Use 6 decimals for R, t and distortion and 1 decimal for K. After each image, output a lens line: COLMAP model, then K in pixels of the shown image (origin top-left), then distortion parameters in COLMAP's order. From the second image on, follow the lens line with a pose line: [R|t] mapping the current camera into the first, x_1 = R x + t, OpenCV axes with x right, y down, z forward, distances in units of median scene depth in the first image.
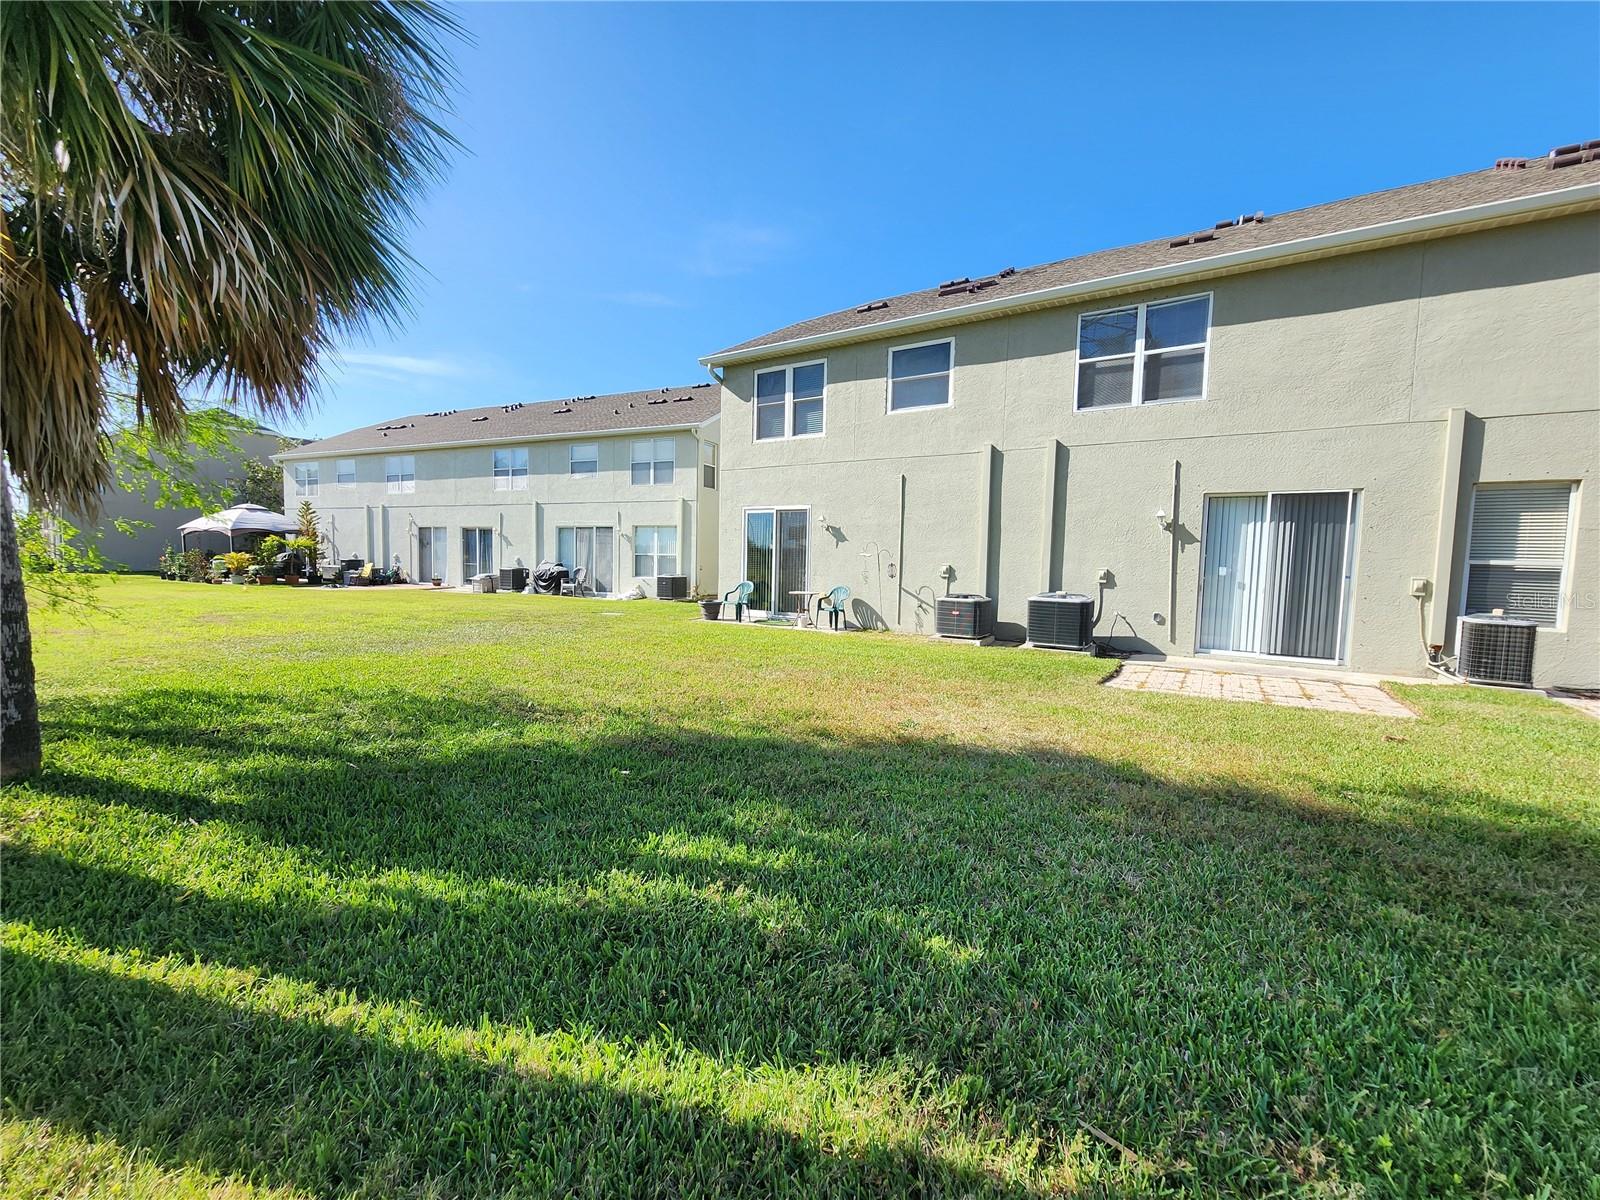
lens RADIAL K [[649.6, 0, 790.9], [0, 649.6, 600.2], [0, 0, 1]] dist [0.002258, 0.000029]
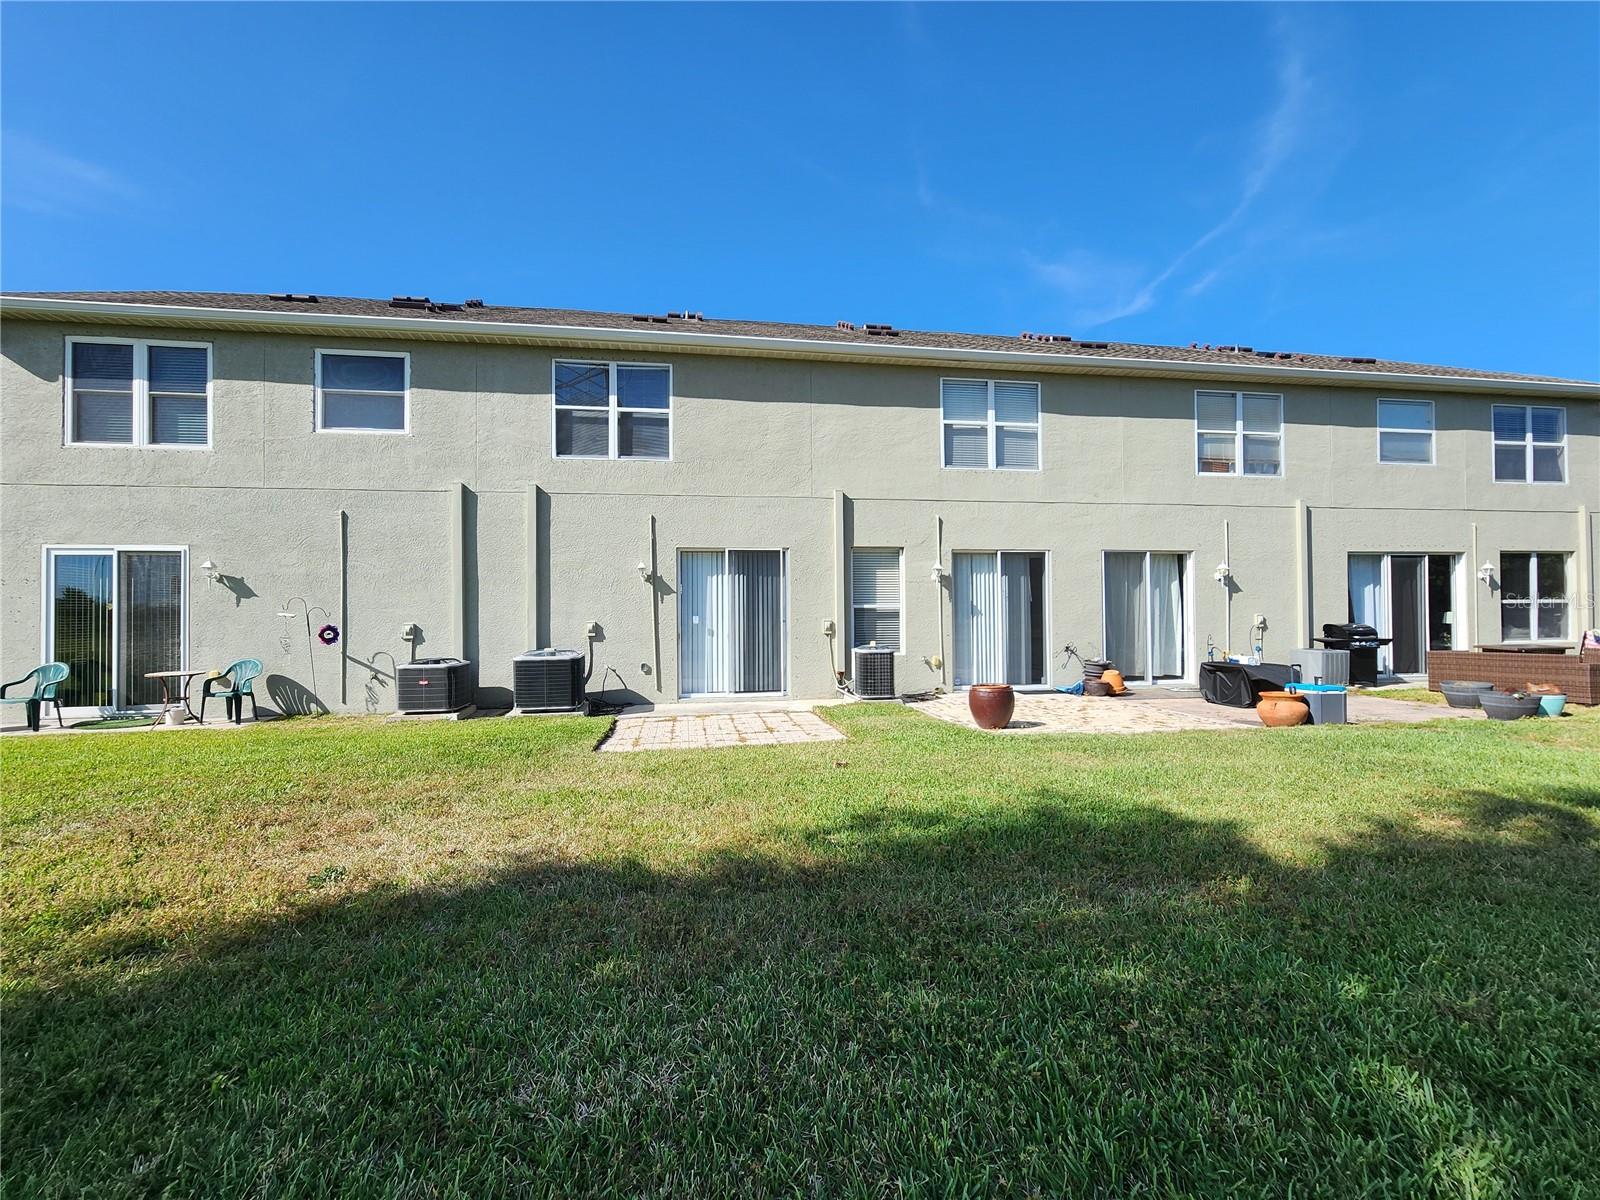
lens RADIAL K [[649.6, 0, 790.9], [0, 649.6, 600.2], [0, 0, 1]] dist [0.002258, 0.000029]
pose [[0.733098, -0.017816, 0.679890, 0.043444], [0.071703, 0.996110, -0.051212, -0.009713], [-0.676333, 0.086294, 0.731524, 0.093754]]
